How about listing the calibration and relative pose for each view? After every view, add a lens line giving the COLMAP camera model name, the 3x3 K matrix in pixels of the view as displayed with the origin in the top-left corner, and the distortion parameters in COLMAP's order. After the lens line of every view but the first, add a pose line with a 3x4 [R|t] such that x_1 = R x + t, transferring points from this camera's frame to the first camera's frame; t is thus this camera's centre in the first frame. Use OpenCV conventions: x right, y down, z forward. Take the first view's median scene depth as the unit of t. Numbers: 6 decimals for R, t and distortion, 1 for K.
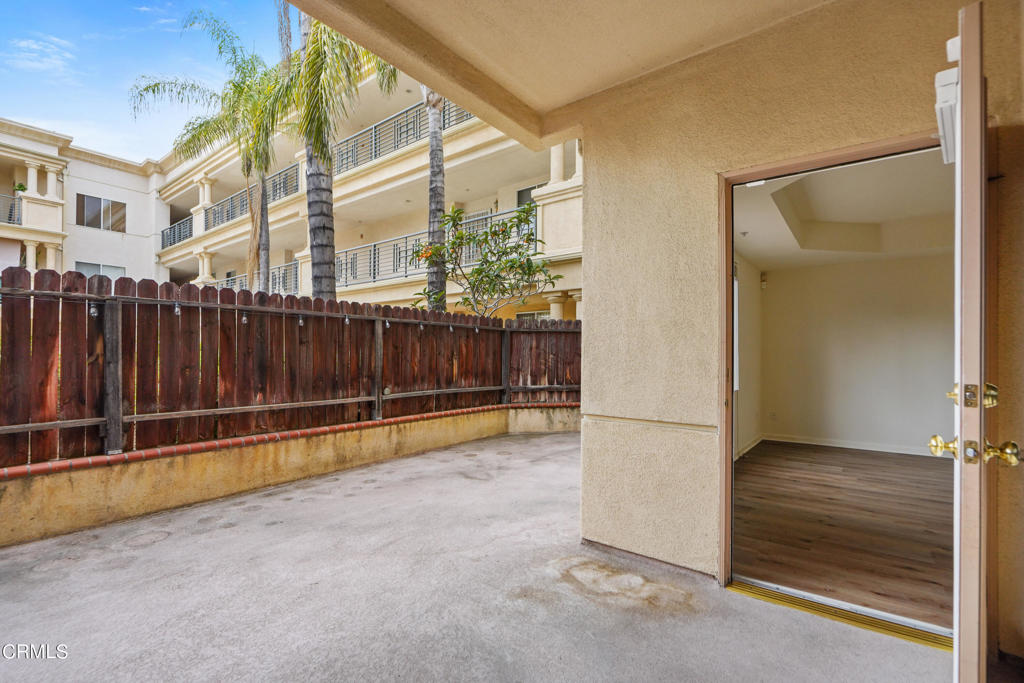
lens RADIAL K [[459.5, 0, 508.0], [0, 459.5, 351.2], [0, 0, 1]] dist [0.000345, 0.000413]
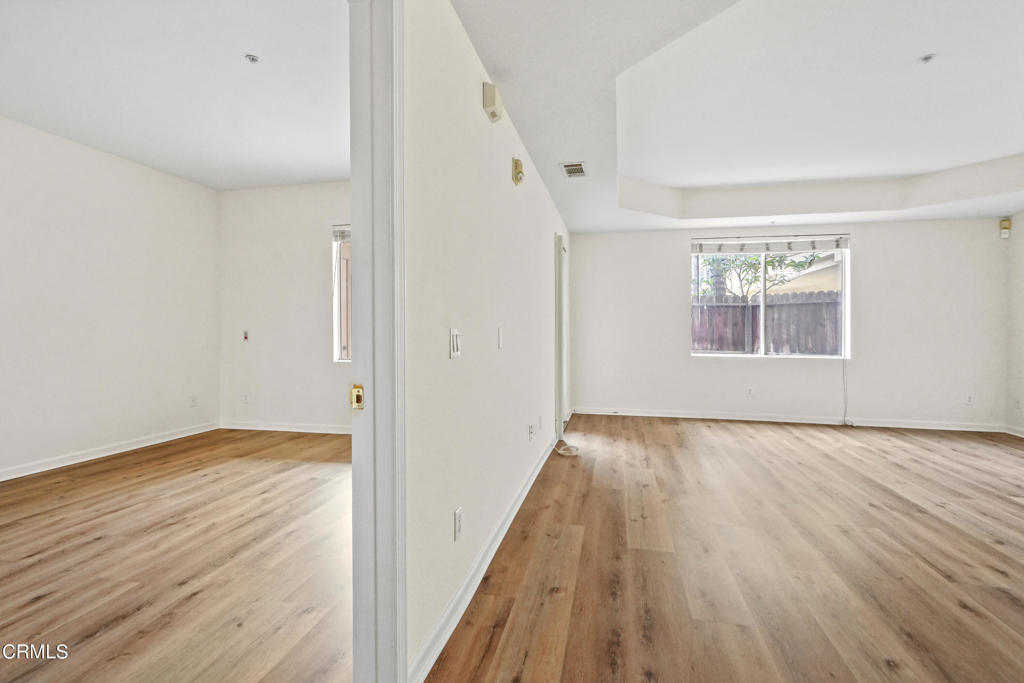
lens RADIAL K [[480.2, 0, 507.5], [0, 480.2, 328.5], [0, 0, 1]] dist [-0.003907, 0.000547]
pose [[0.418733, -0.000005, -0.908109, 1.815290], [0.011292, 0.999923, 0.005202, 0.004539], [0.908039, -0.012433, 0.418701, -0.192638]]
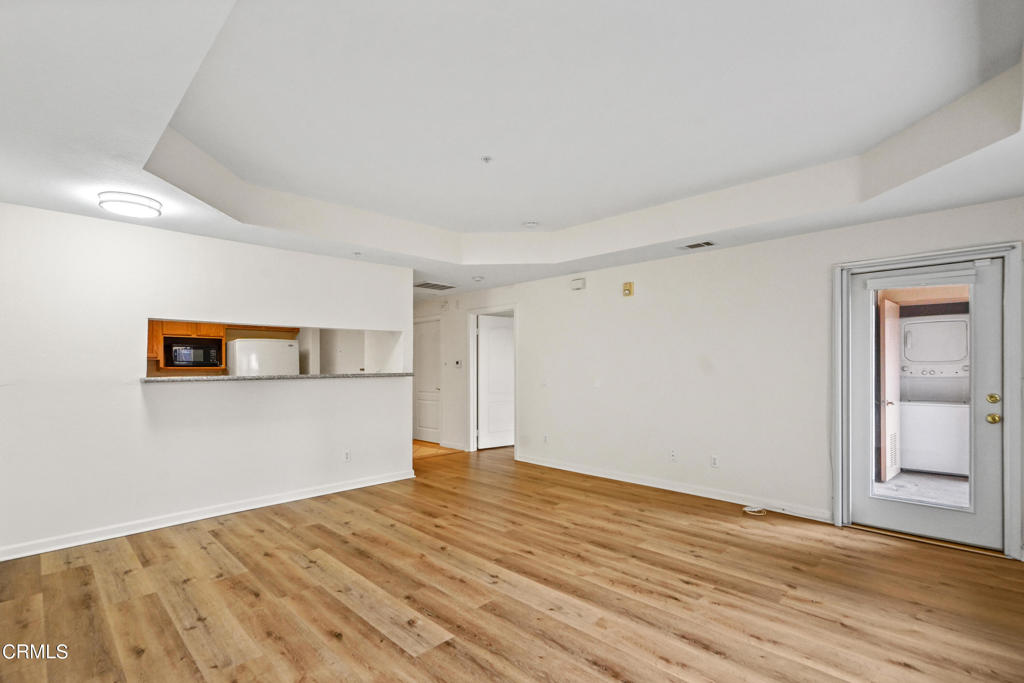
lens RADIAL K [[479.9, 0, 504.6], [0, 479.9, 369.6], [0, 0, 1]] dist [-0.002362, -0.000114]
pose [[-0.991658, -0.003209, 0.128859, 1.207567], [-0.003962, 0.999977, -0.005593, -0.011385], [-0.128838, -0.006057, -0.991647, 1.778993]]
